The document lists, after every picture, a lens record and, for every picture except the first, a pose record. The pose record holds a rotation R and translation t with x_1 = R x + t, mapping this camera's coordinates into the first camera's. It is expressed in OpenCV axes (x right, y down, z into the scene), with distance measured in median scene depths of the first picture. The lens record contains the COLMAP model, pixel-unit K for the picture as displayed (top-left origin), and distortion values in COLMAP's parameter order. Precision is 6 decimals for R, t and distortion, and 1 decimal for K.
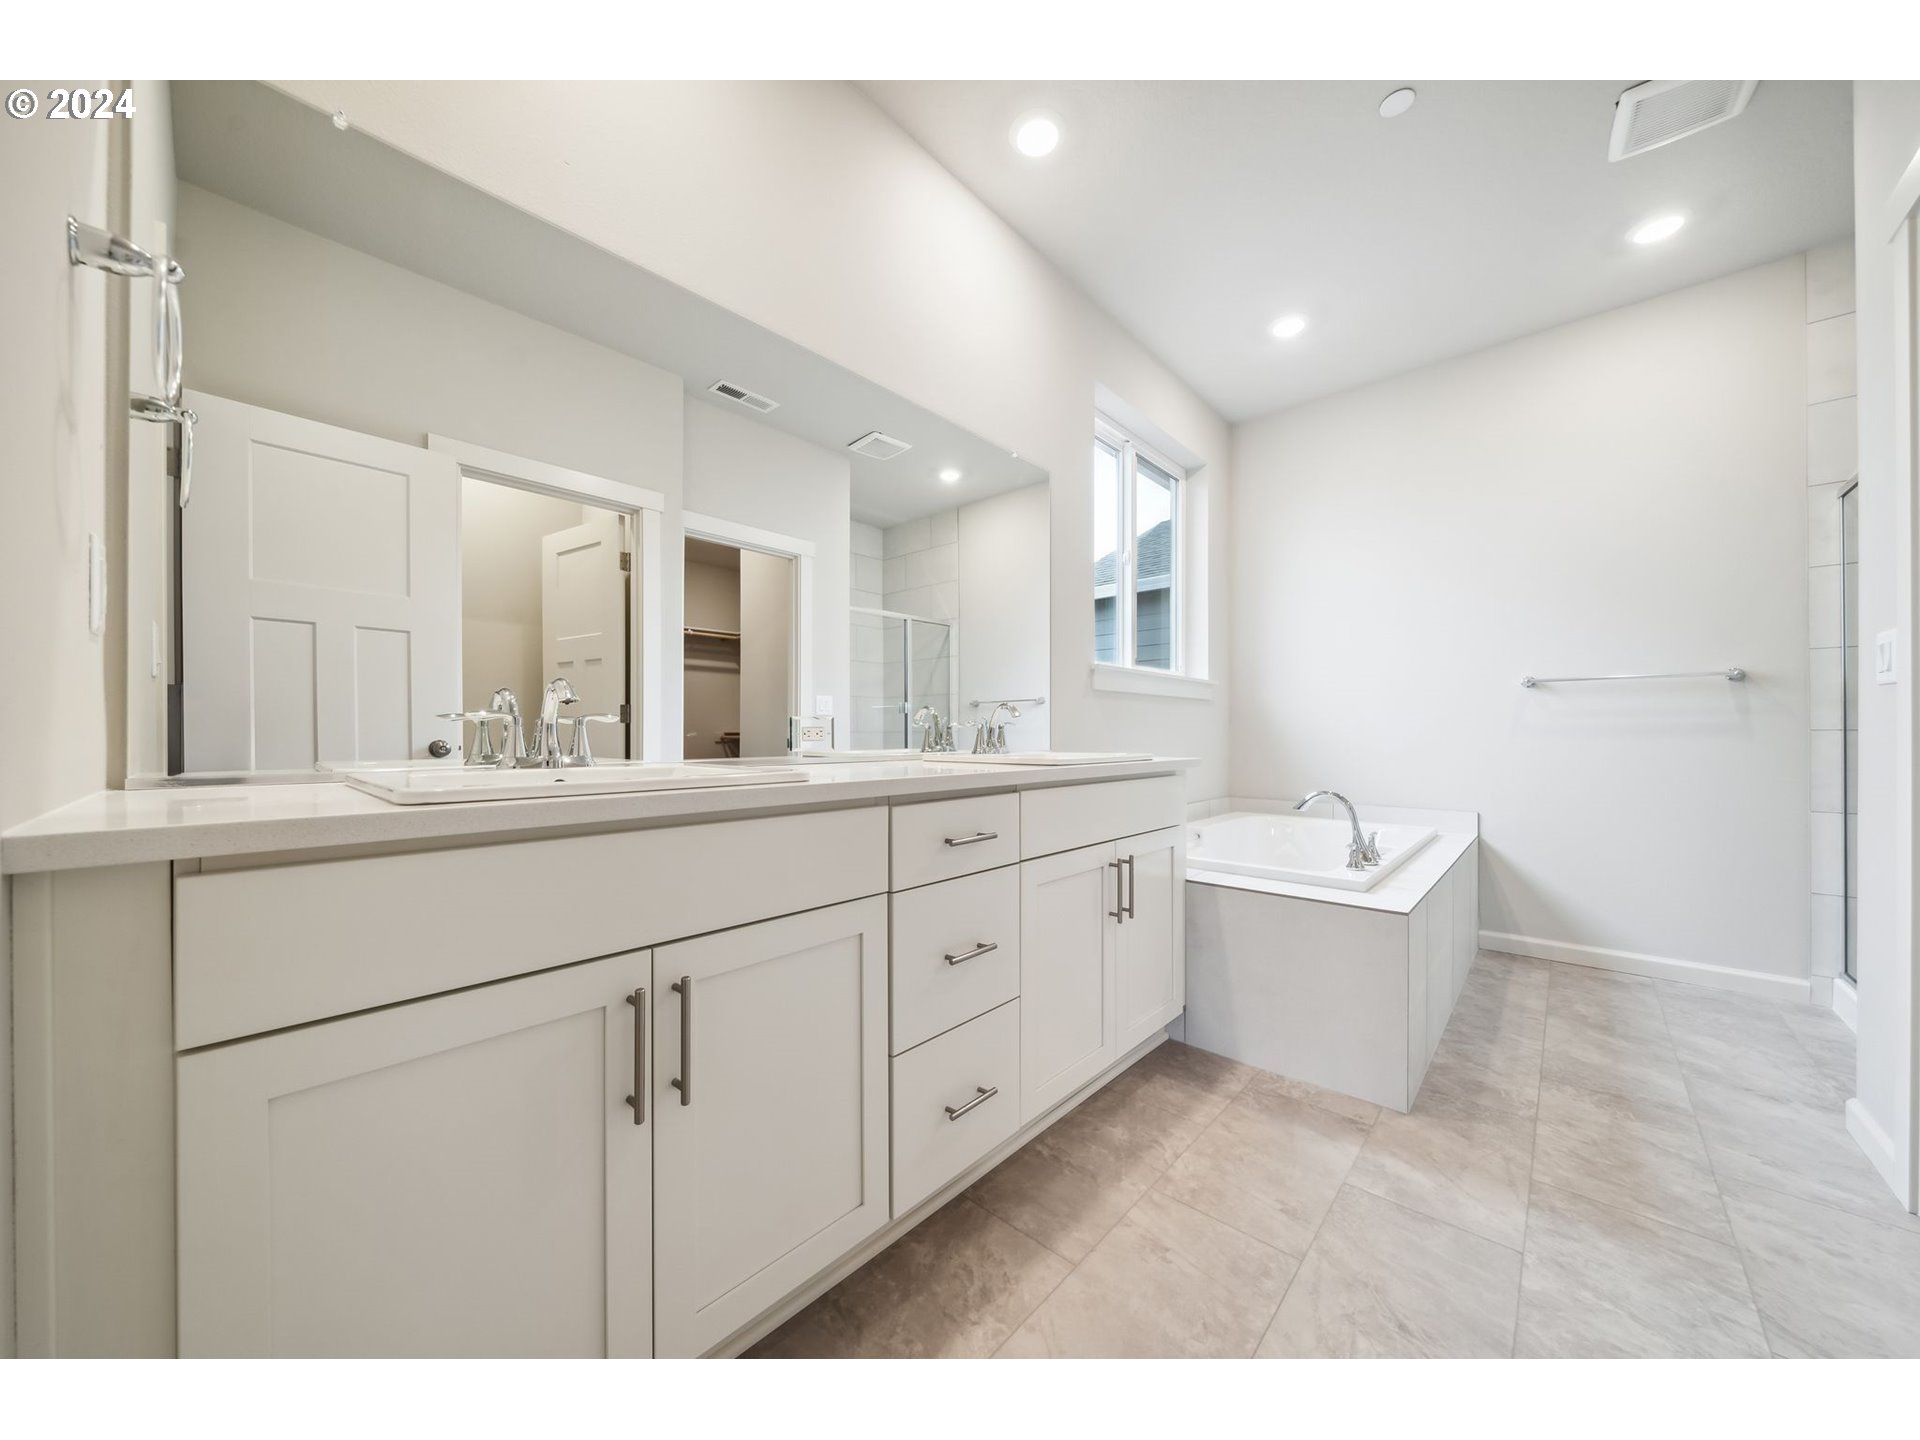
lens RADIAL K [[683.9, 0, 952.6], [0, 683.9, 729.9], [0, 0, 1]] dist [-0.001510, -0.000084]
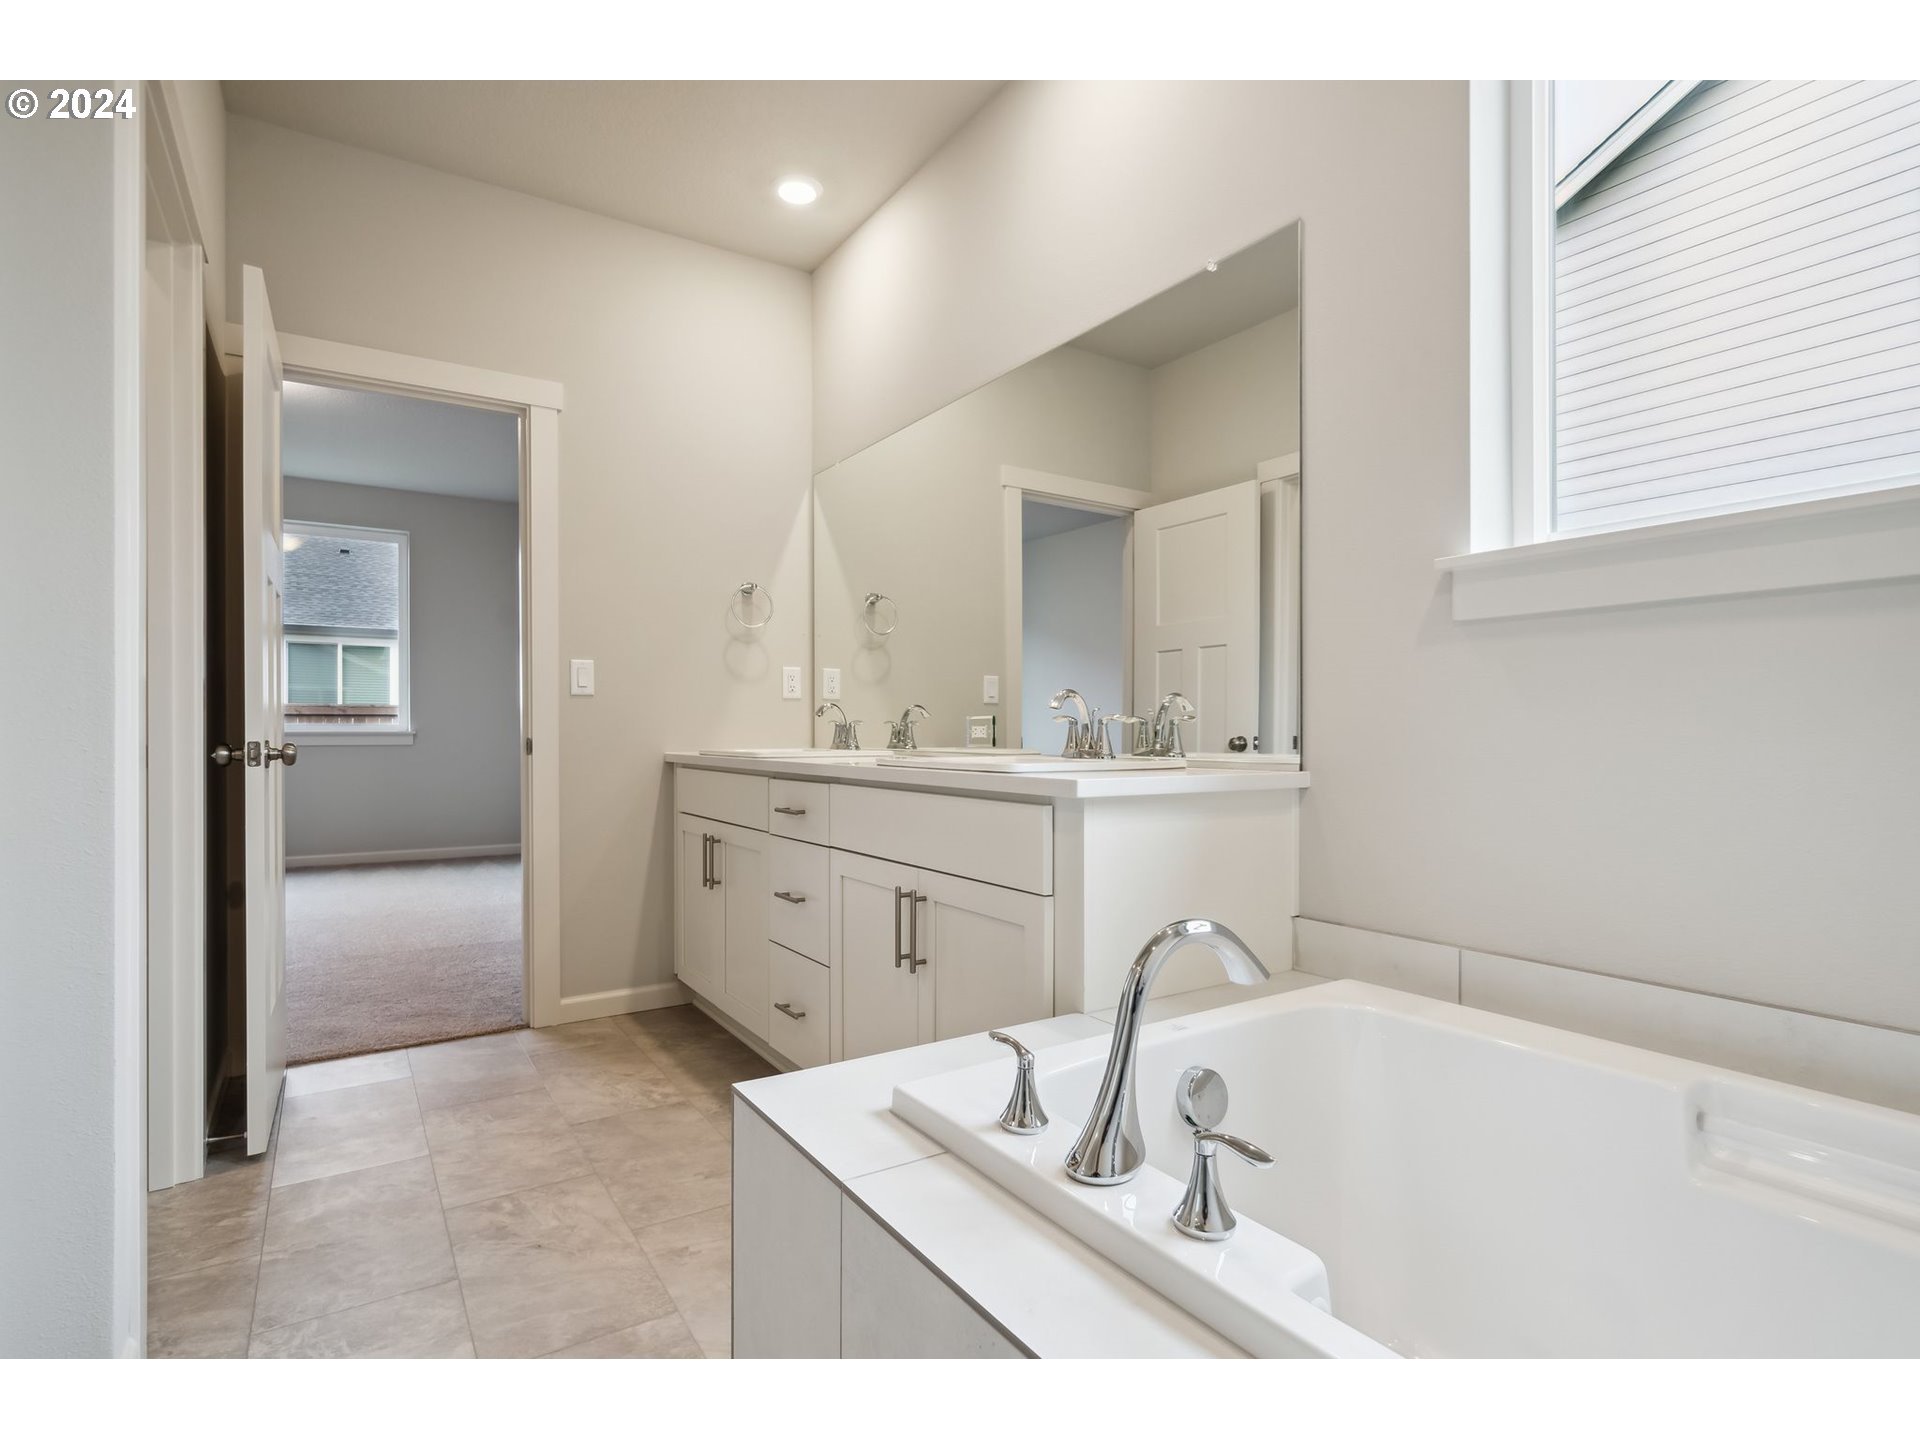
lens RADIAL K [[973.2, 0, 958.1], [0, 973.2, 726.6], [0, 0, 1]] dist [-0.000008, -0.000251]
pose [[-0.258144, -0.002717, -0.966103, 1.682167], [0.004702, 0.999981, -0.004068, 0.006209], [0.966095, -0.005593, -0.258126, 1.721334]]
